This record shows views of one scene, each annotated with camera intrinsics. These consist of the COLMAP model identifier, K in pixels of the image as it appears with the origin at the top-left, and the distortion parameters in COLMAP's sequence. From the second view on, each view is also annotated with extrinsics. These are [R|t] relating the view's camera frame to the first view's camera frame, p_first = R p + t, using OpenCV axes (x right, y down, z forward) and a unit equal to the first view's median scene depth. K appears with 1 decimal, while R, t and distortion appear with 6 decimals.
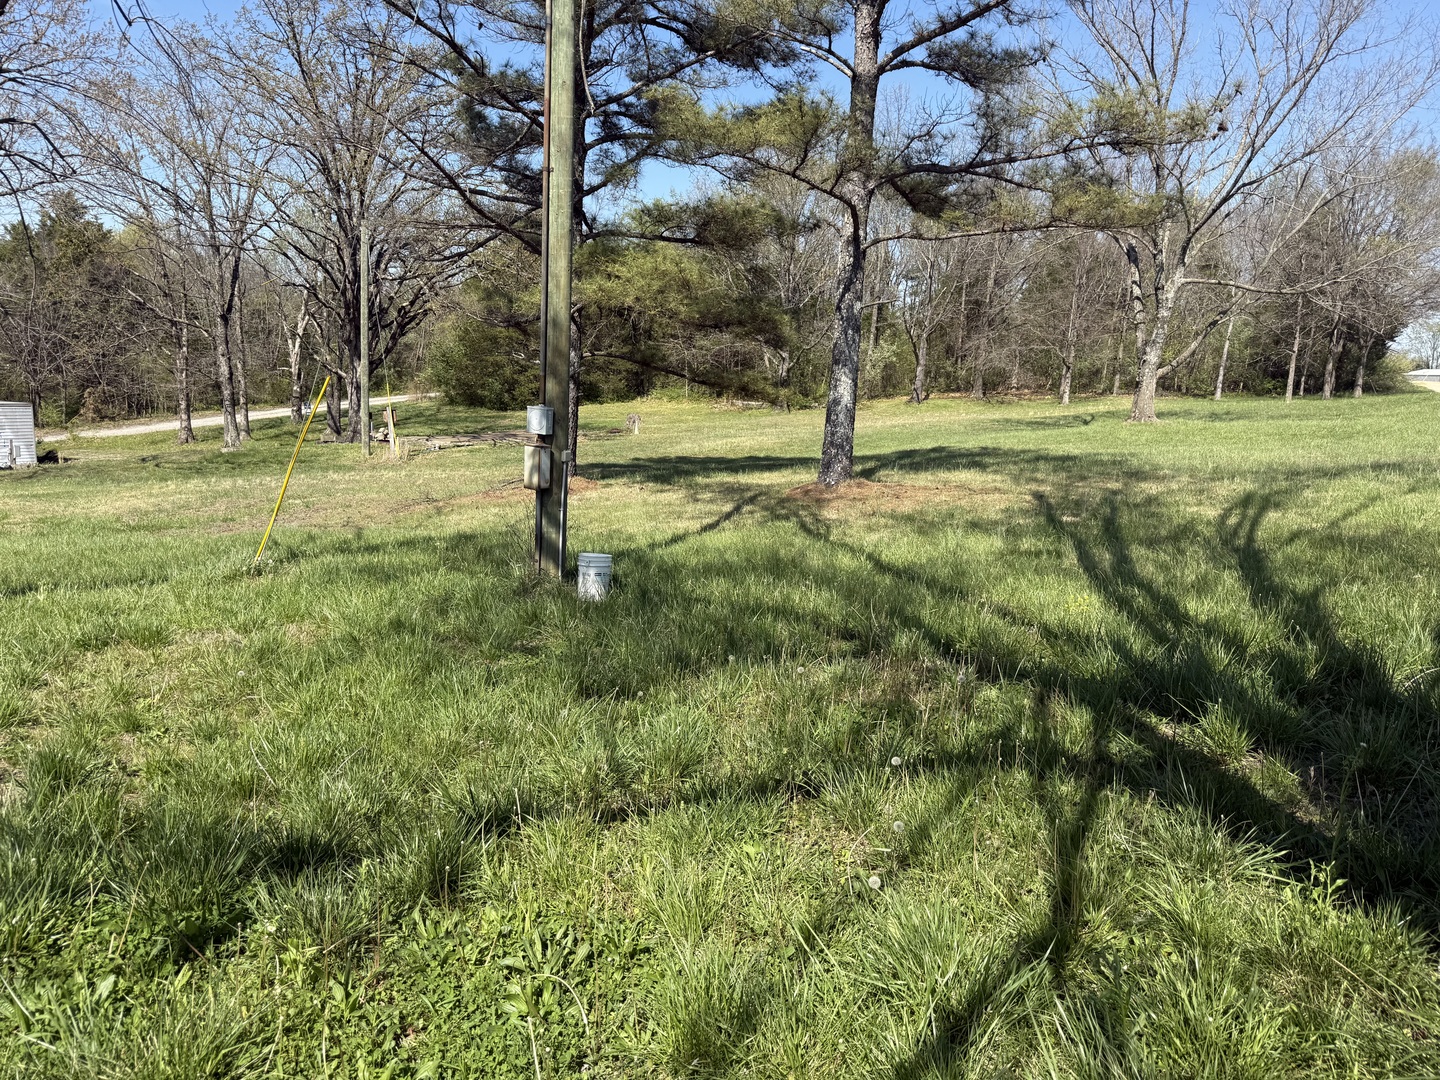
lens RADIAL K [[1034.5, 0, 738.3], [0, 1034.5, 541.6], [0, 0, 1]] dist [0.038753, -0.039260]
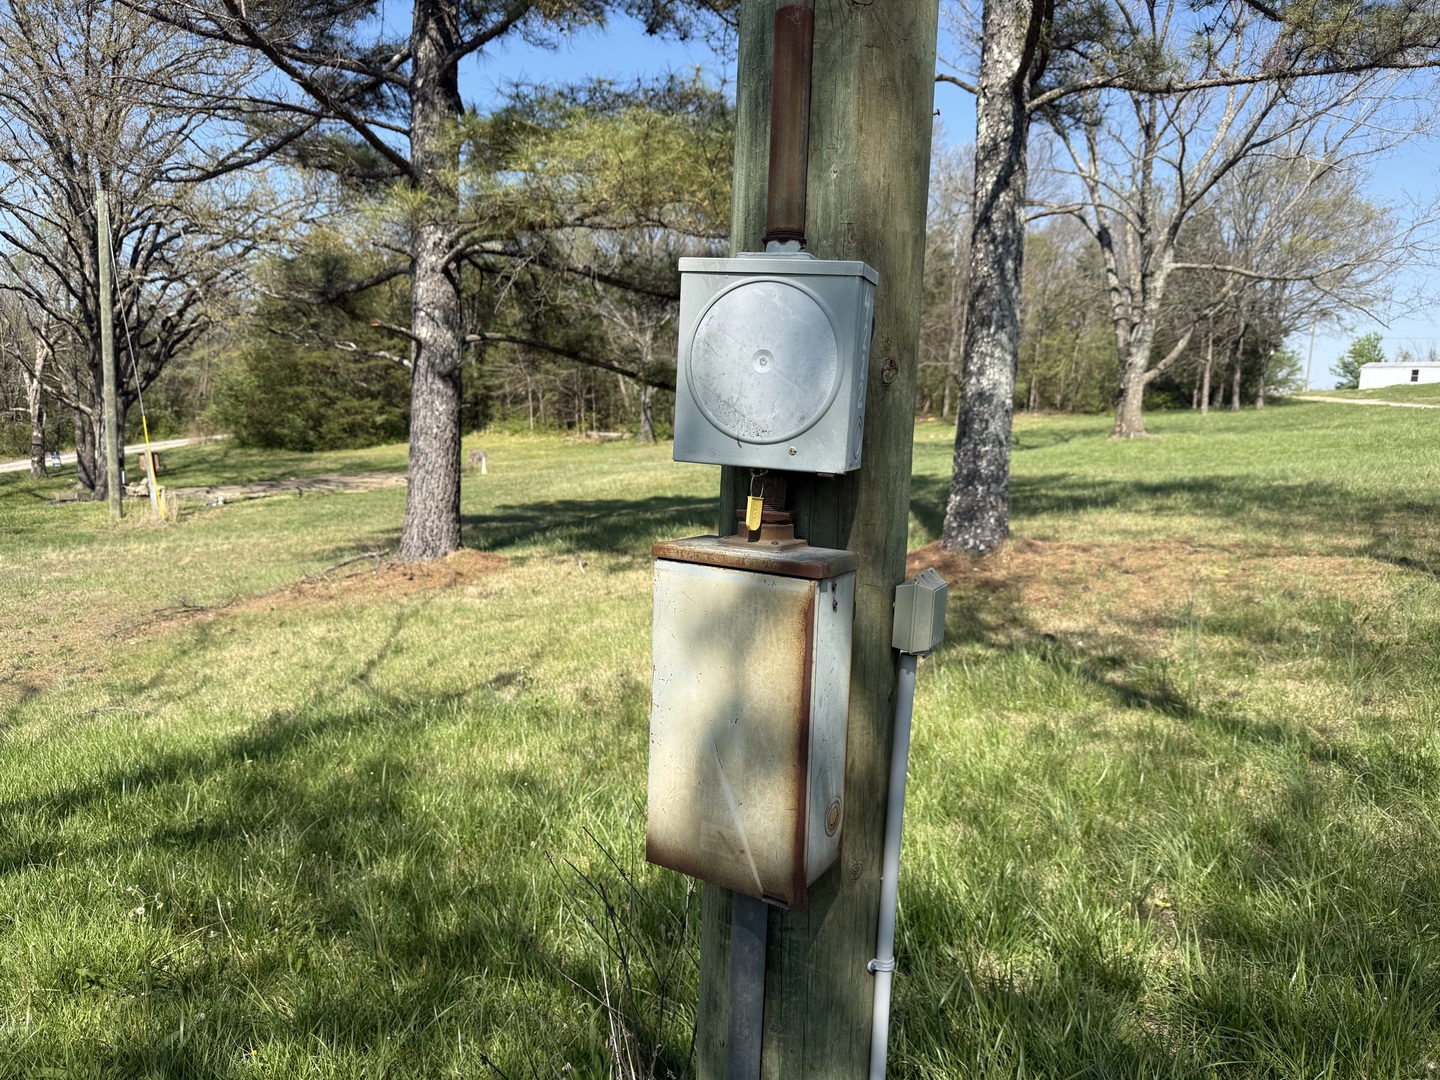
lens RADIAL K [[1034.5, 0, 731.1], [0, 1034.5, 534.2], [0, 0, 1]] dist [0.038753, -0.039260]
pose [[0.985928, -0.046276, 0.160640, -0.047628], [0.052779, 0.997941, -0.036453, -0.019803], [-0.158622, 0.044419, 0.986340, 0.190055]]
